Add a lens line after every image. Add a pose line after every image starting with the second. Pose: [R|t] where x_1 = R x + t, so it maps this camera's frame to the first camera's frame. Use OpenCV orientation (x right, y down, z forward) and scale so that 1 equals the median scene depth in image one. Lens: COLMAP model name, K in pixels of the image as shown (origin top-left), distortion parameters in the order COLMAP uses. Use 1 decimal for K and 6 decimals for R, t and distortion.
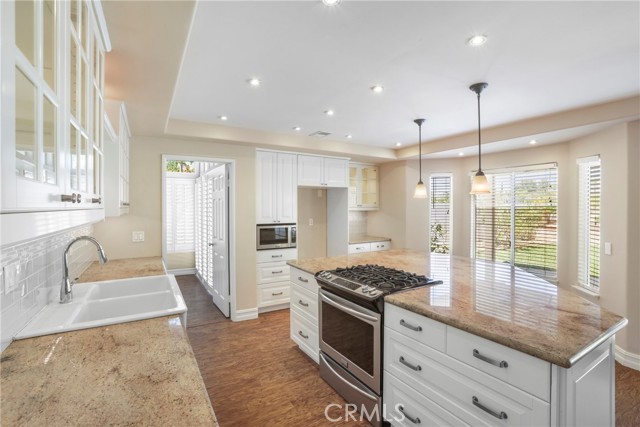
lens RADIAL K [[291.6, 0, 318.6], [0, 291.6, 212.0], [0, 0, 1]] dist [-0.062360, 0.024482]
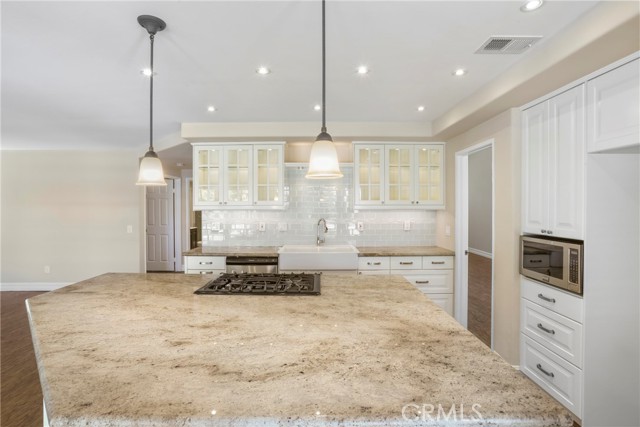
lens RADIAL K [[322.5, 0, 320.7], [0, 322.5, 207.7], [0, 0, 1]] dist [-0.042142, 0.009040]
pose [[-0.513636, 0.009596, -0.857955, 0.563722], [-0.010466, 0.999793, 0.017448, -0.016394], [0.857944, 0.017941, -0.513429, 0.968200]]
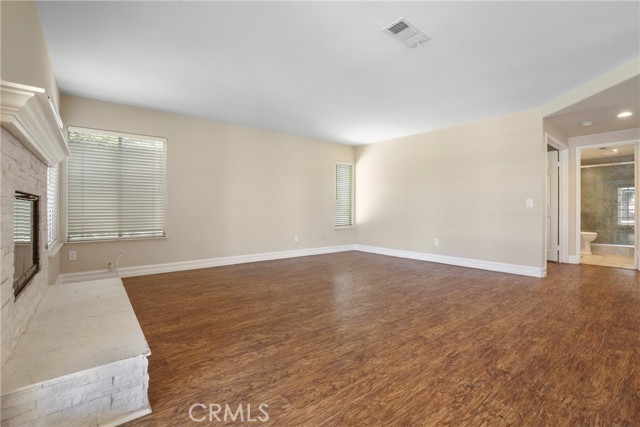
lens RADIAL K [[291.6, 0, 318.0], [0, 291.6, 209.6], [0, 0, 1]] dist [-0.062360, 0.024482]
pose [[-0.991087, 0.002351, -0.133195, 0.725514], [-0.000408, 0.999786, 0.020684, 0.110817], [0.133215, 0.020554, -0.990874, 0.493596]]
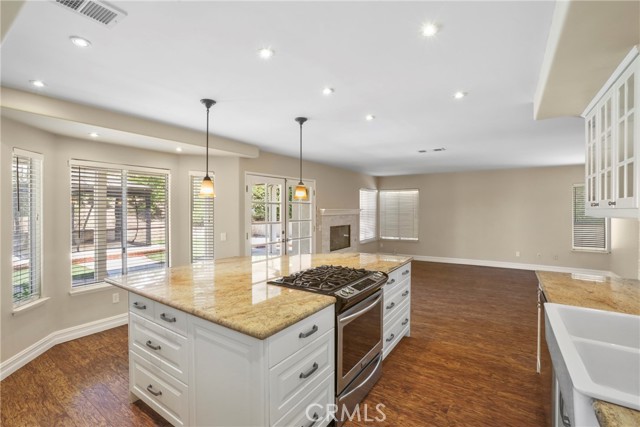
lens RADIAL K [[291.6, 0, 318.5], [0, 291.6, 211.0], [0, 0, 1]] dist [-0.062360, 0.024482]
pose [[-0.422969, -0.003034, 0.906139, -0.410866], [0.015322, 0.999827, 0.010500, -0.011490], [-0.906015, 0.018325, -0.422849, 0.851766]]
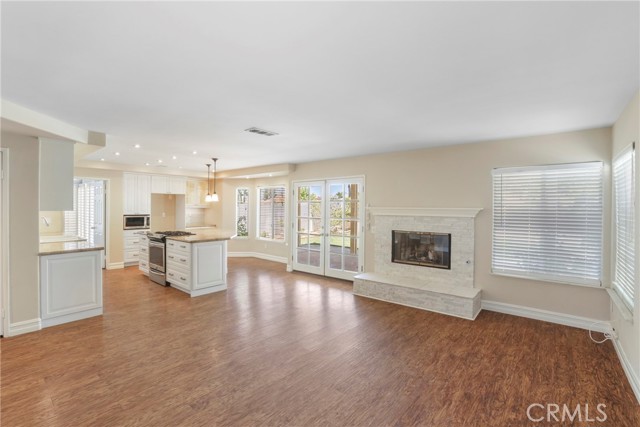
lens RADIAL K [[291.6, 0, 315.5], [0, 291.6, 209.0], [0, 0, 1]] dist [-0.062360, 0.024482]
pose [[0.947136, 0.007475, 0.320744, 0.331246], [-0.005128, 0.999954, -0.008162, 0.014352], [-0.320790, 0.006086, 0.947131, -0.998774]]
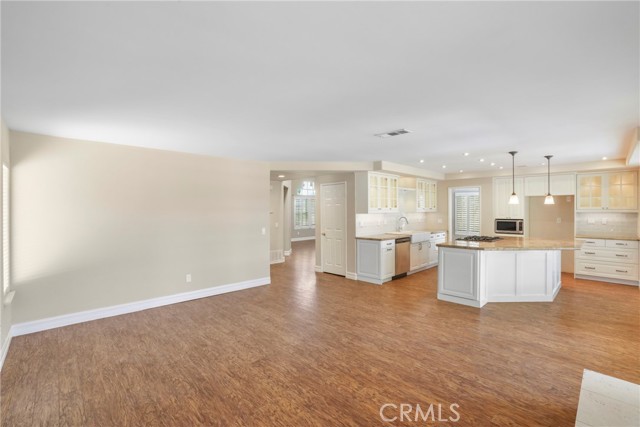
lens RADIAL K [[291.6, 0, 322.6], [0, 291.6, 209.2], [0, 0, 1]] dist [-0.062360, 0.024482]
pose [[0.231111, -0.000260, -0.972927, 1.283928], [-0.012748, 0.999913, -0.003295, 0.001020], [0.972844, 0.013165, 0.231088, -0.480911]]
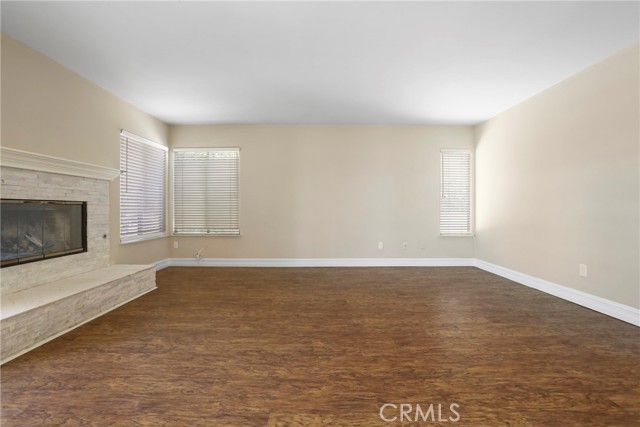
lens RADIAL K [[291.6, 0, 318.7], [0, 291.6, 207.8], [0, 0, 1]] dist [-0.062360, 0.024482]
pose [[-0.857249, 0.004049, 0.514887, 0.224727], [0.008803, 0.999938, 0.006793, 0.115623], [-0.514827, 0.010355, -0.857231, 0.228746]]
